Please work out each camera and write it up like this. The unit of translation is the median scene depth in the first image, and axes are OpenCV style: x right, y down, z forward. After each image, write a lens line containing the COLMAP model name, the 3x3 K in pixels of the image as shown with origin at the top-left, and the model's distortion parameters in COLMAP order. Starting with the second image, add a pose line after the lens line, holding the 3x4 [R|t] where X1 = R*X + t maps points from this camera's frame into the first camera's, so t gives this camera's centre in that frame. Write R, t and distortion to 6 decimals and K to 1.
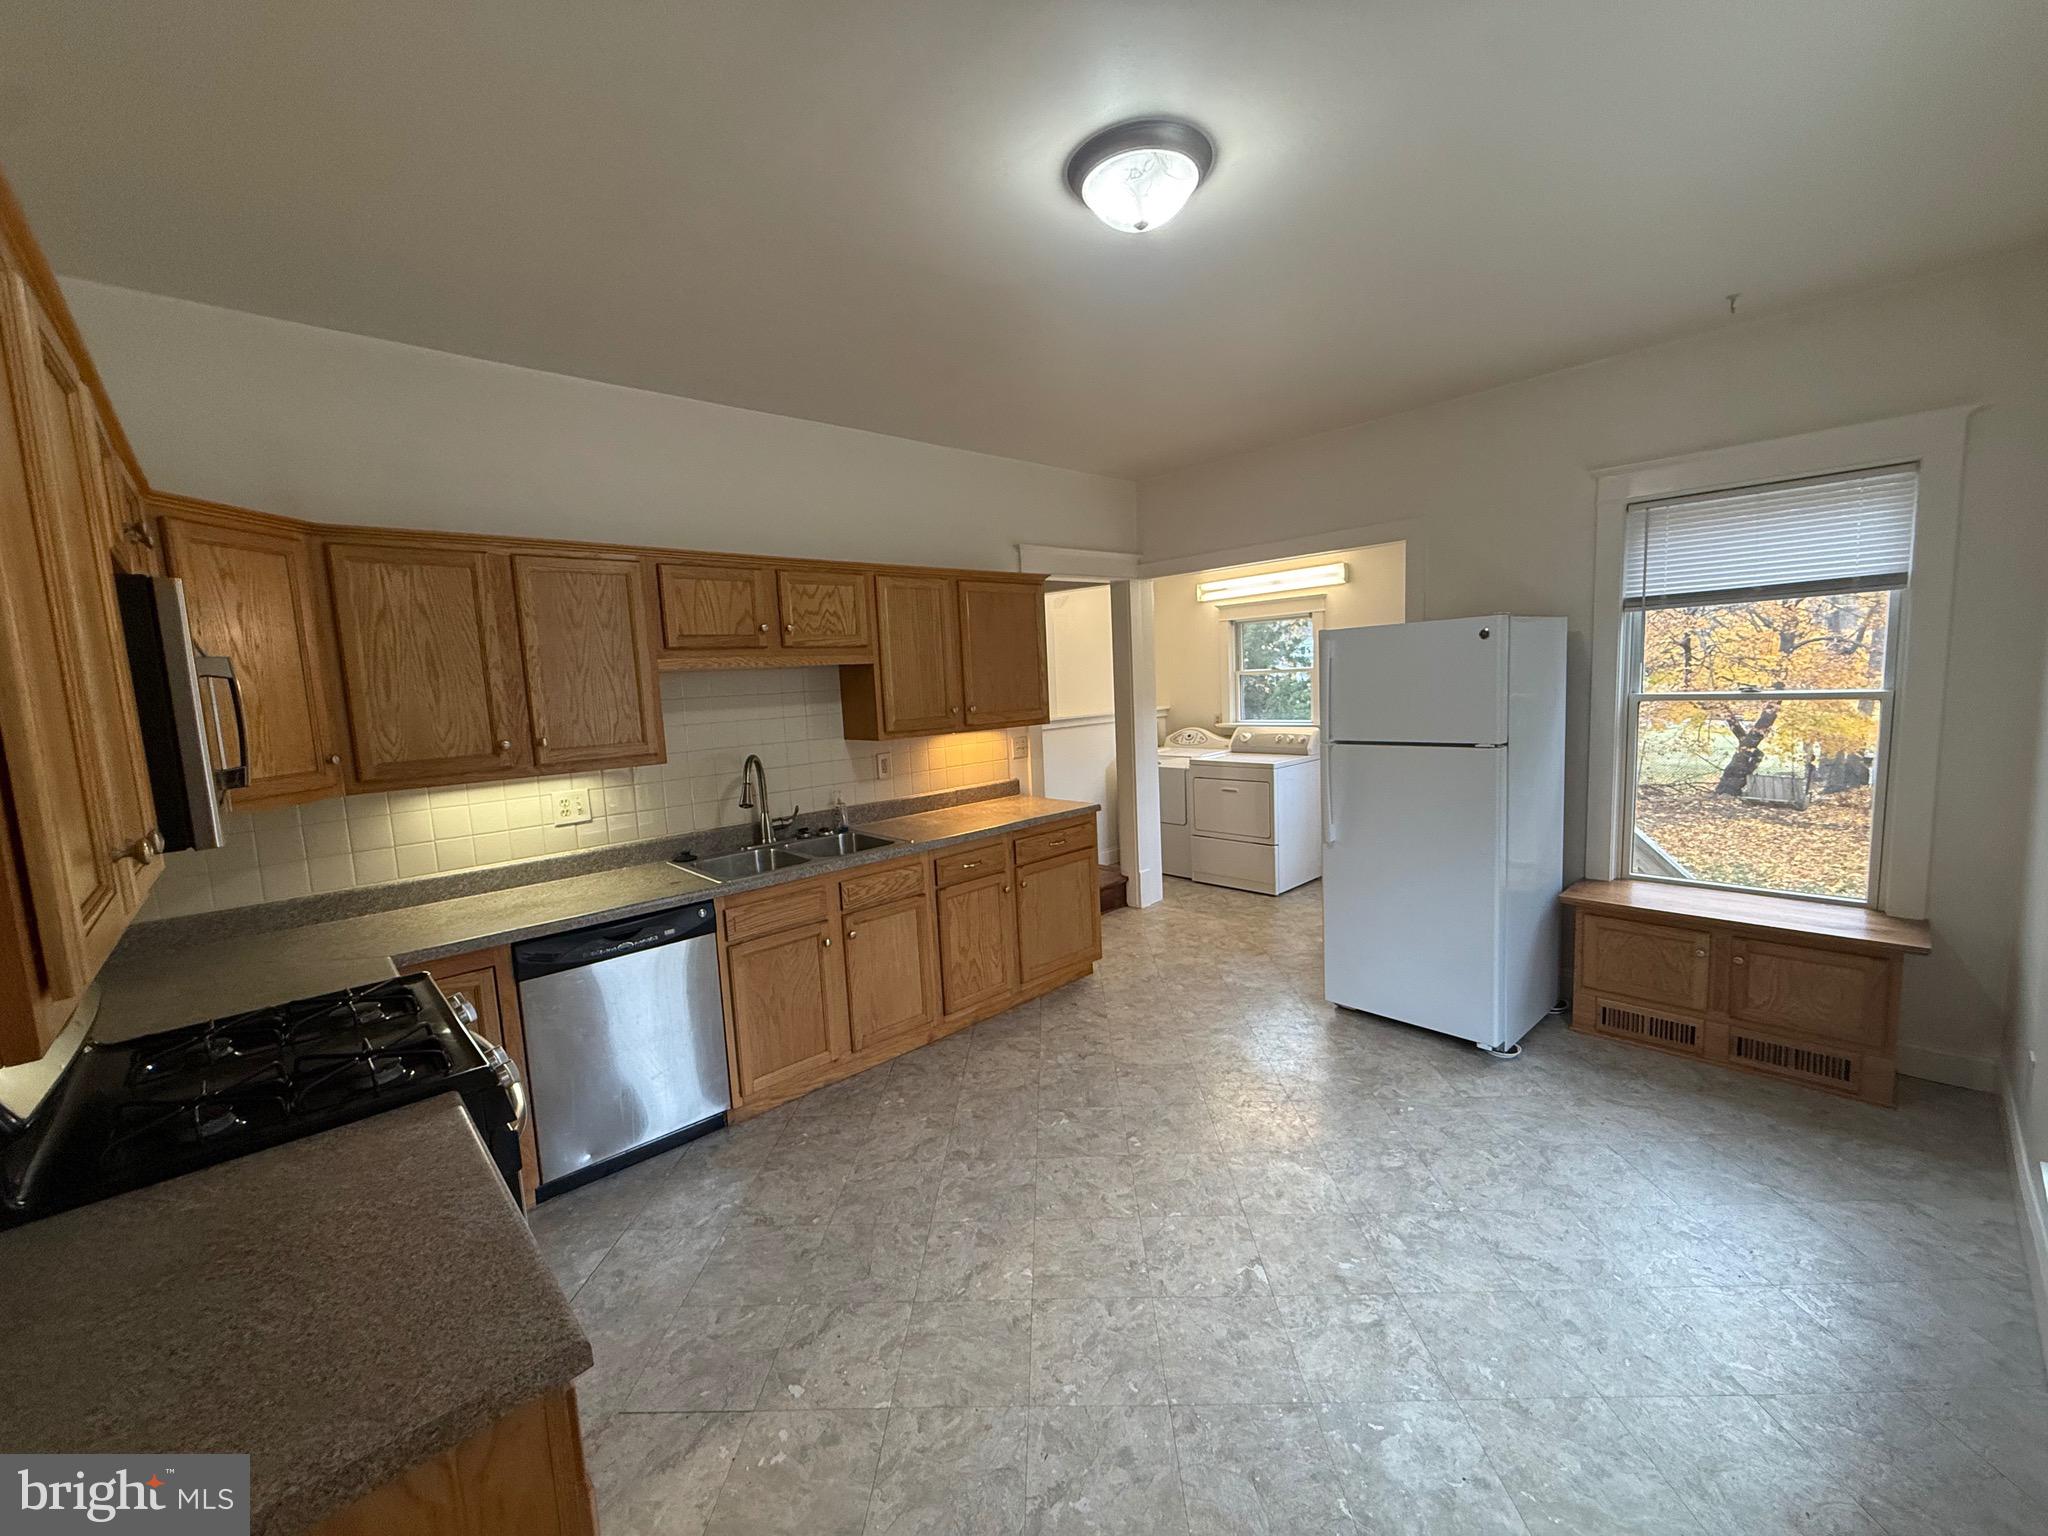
lens RADIAL K [[811.8, 0, 1017.7], [0, 811.8, 773.0], [0, 0, 1]] dist [-0.001998, 0.000441]
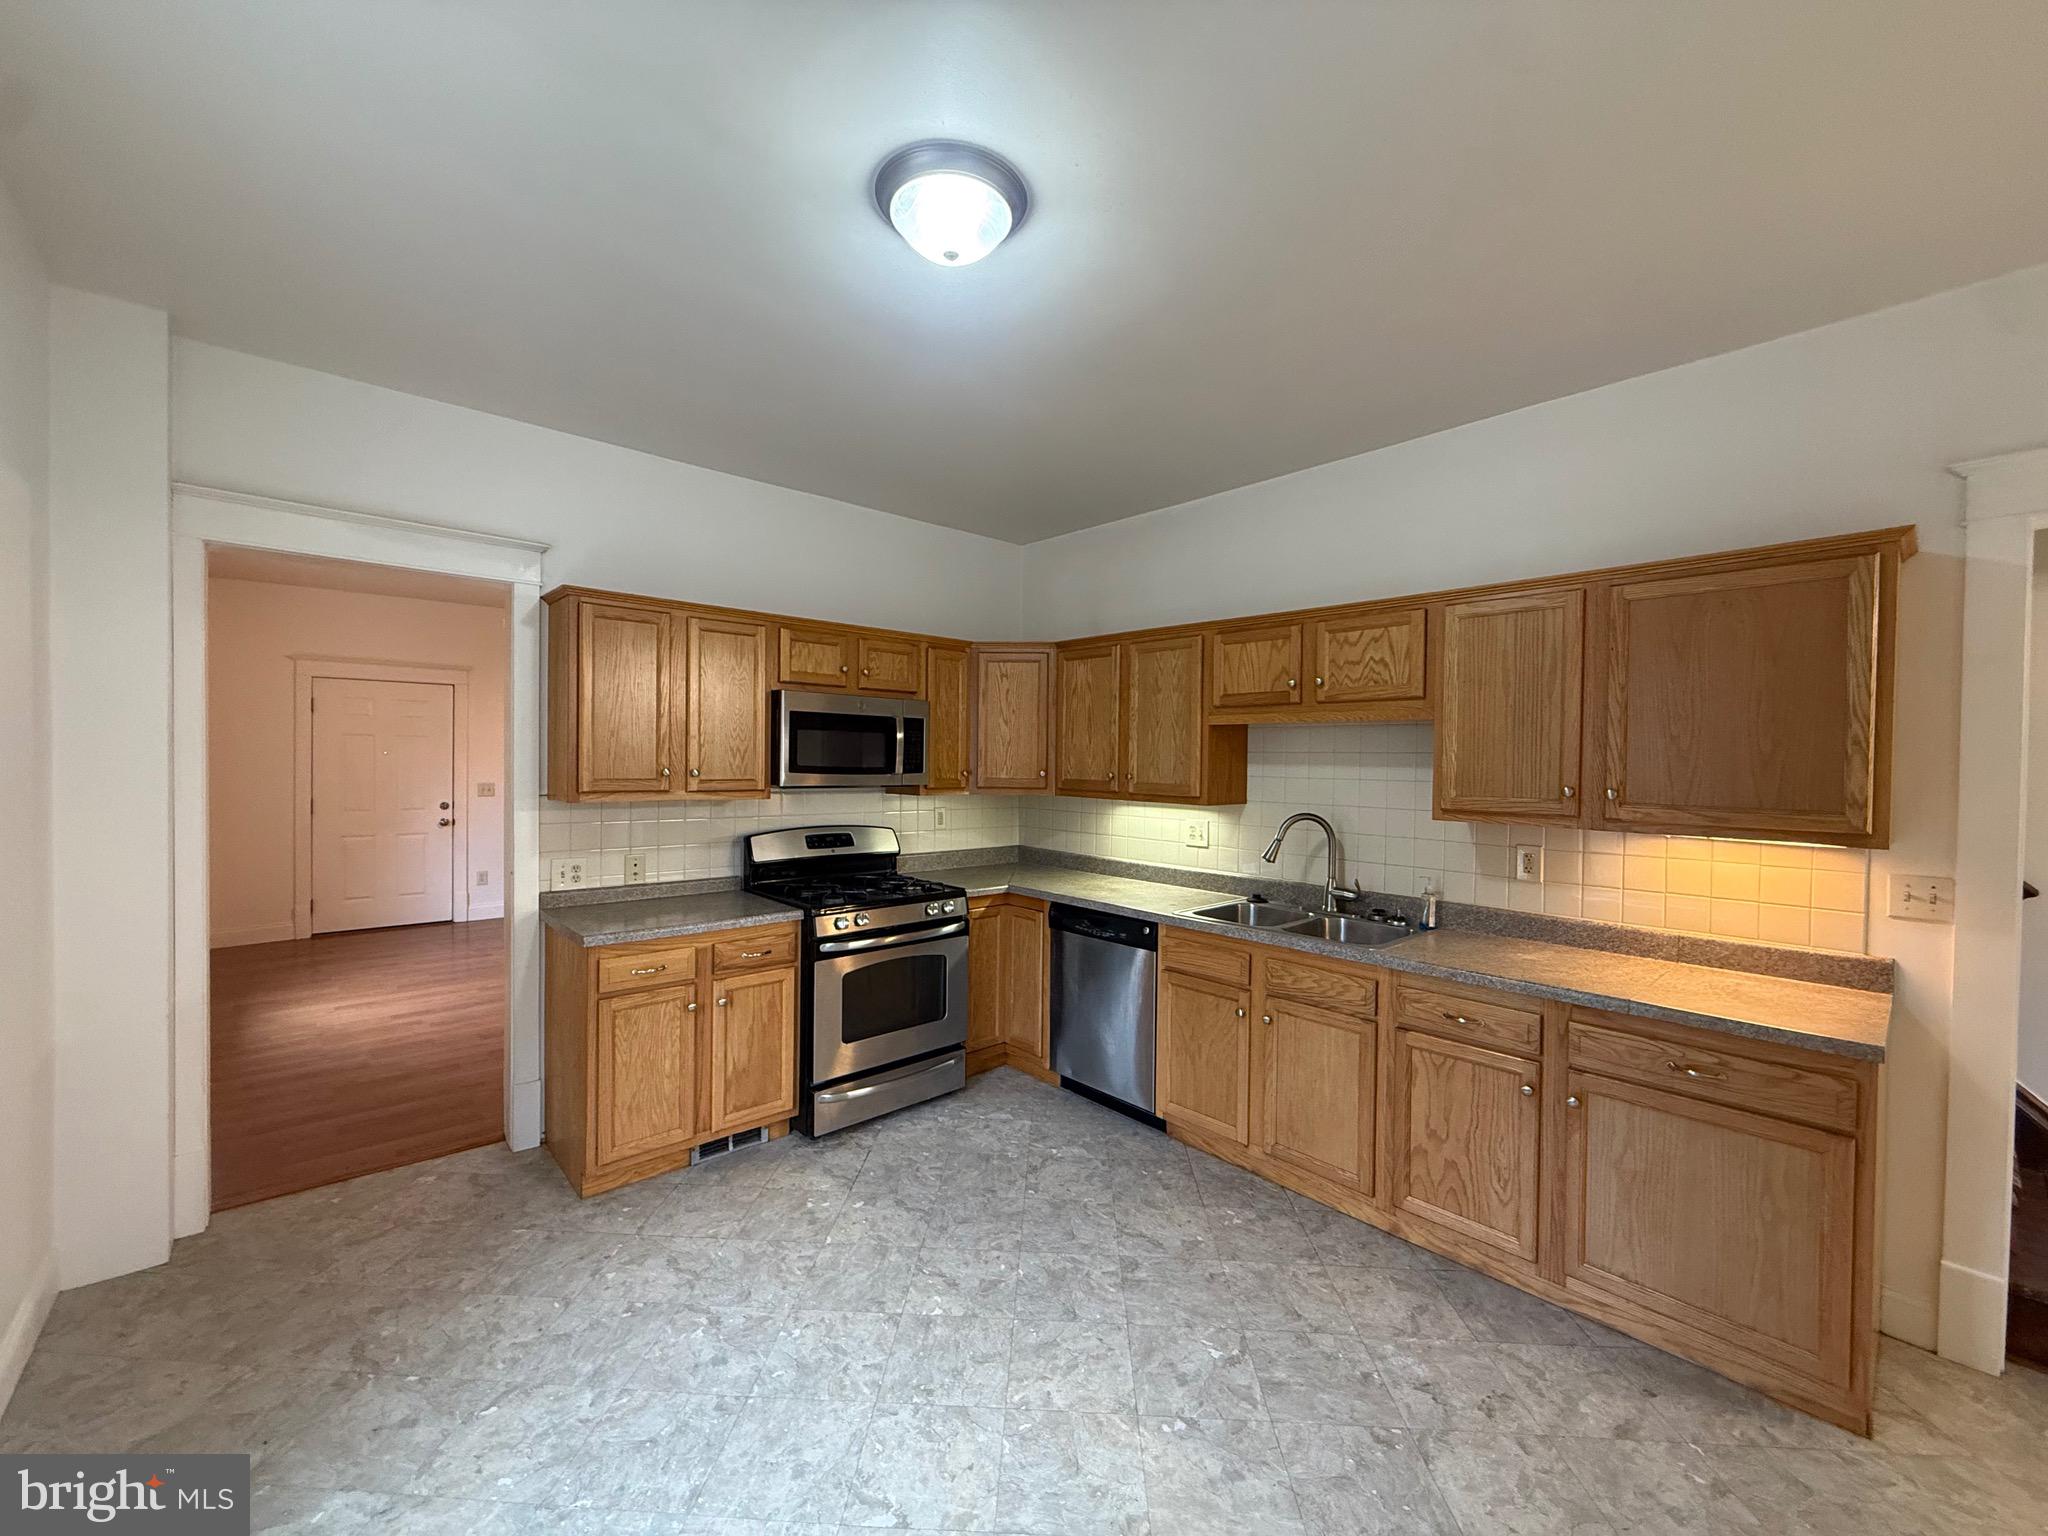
lens RADIAL K [[811.8, 0, 1026.6], [0, 811.8, 772.0], [0, 0, 1]] dist [-0.001998, 0.000441]
pose [[-0.007189, 0.064012, -0.997923, 0.755960], [-0.133052, 0.989015, 0.064399, -0.105161], [0.991083, 0.133238, 0.001406, 0.780629]]
